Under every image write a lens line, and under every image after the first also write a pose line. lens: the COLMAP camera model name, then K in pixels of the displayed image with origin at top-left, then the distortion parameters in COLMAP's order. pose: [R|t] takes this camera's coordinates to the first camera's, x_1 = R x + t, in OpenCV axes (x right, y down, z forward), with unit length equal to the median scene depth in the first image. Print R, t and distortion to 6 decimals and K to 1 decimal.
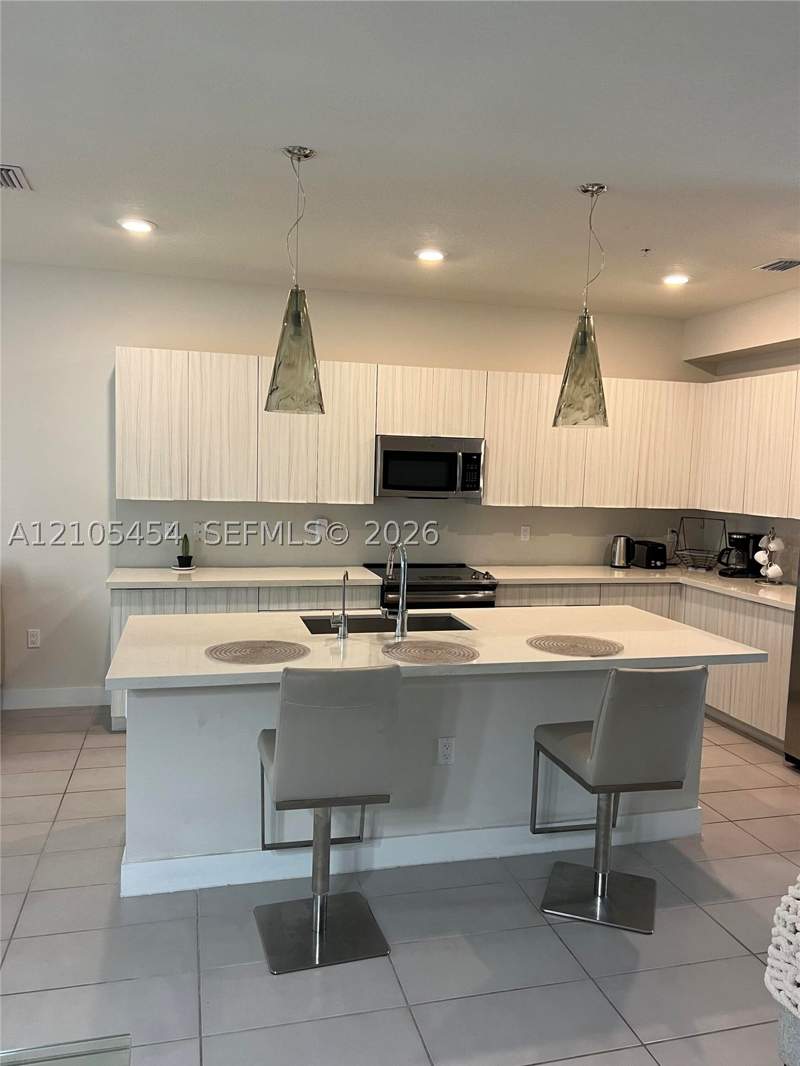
lens RADIAL K [[807.4, 0, 400.0], [0, 807.4, 533.0], [0, 0, 1]] dist [0.049128, -0.001845]
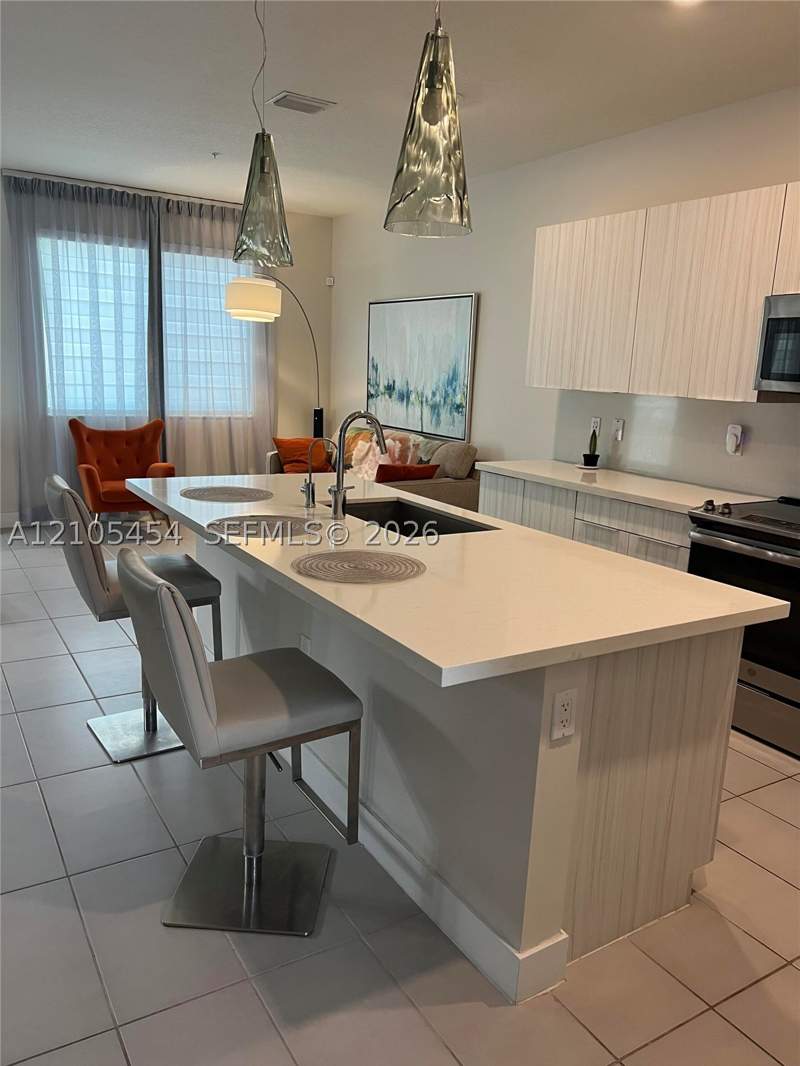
lens RADIAL K [[807.4, 0, 400.0], [0, 807.4, 533.0], [0, 0, 1]] dist [0.049128, -0.001845]
pose [[0.290895, 0.177486, -0.940148, 0.545990], [-0.115507, 0.981970, 0.149642, 0.003454], [0.949757, 0.065063, 0.306151, 0.520403]]
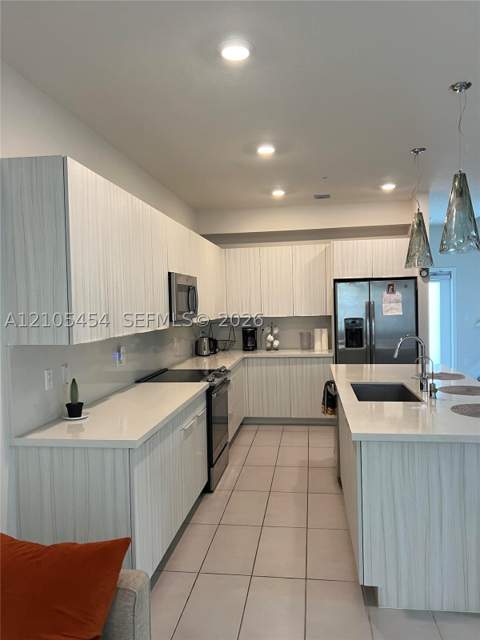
lens RADIAL K [[480.2, 0, 243.7], [0, 480.2, 324.0], [0, 0, 1]] dist [0.121273, -0.196633]
pose [[0.380763, -0.079374, 0.921260, -0.679820], [0.112389, 0.992895, 0.039095, -0.058581], [-0.917817, 0.088654, 0.386978, 0.613371]]
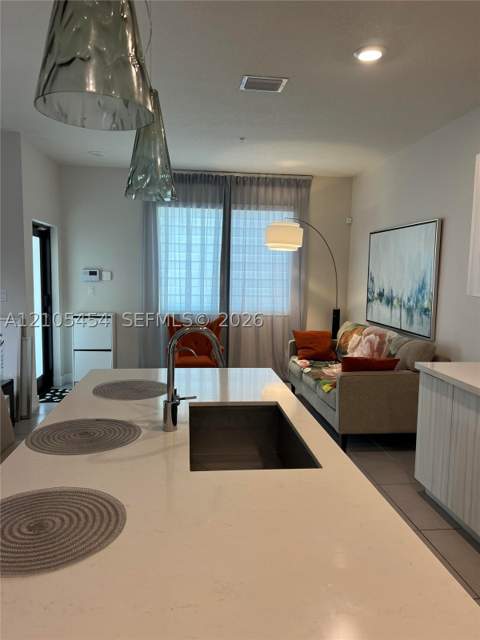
lens RADIAL K [[480.2, 0, 243.7], [0, 480.2, 324.0], [0, 0, 1]] dist [0.121273, -0.196633]
pose [[-0.122265, 0.074554, -0.989693, 0.325776], [-0.106545, 0.990426, 0.087772, -0.027695], [0.986762, 0.116179, -0.113151, 0.730395]]
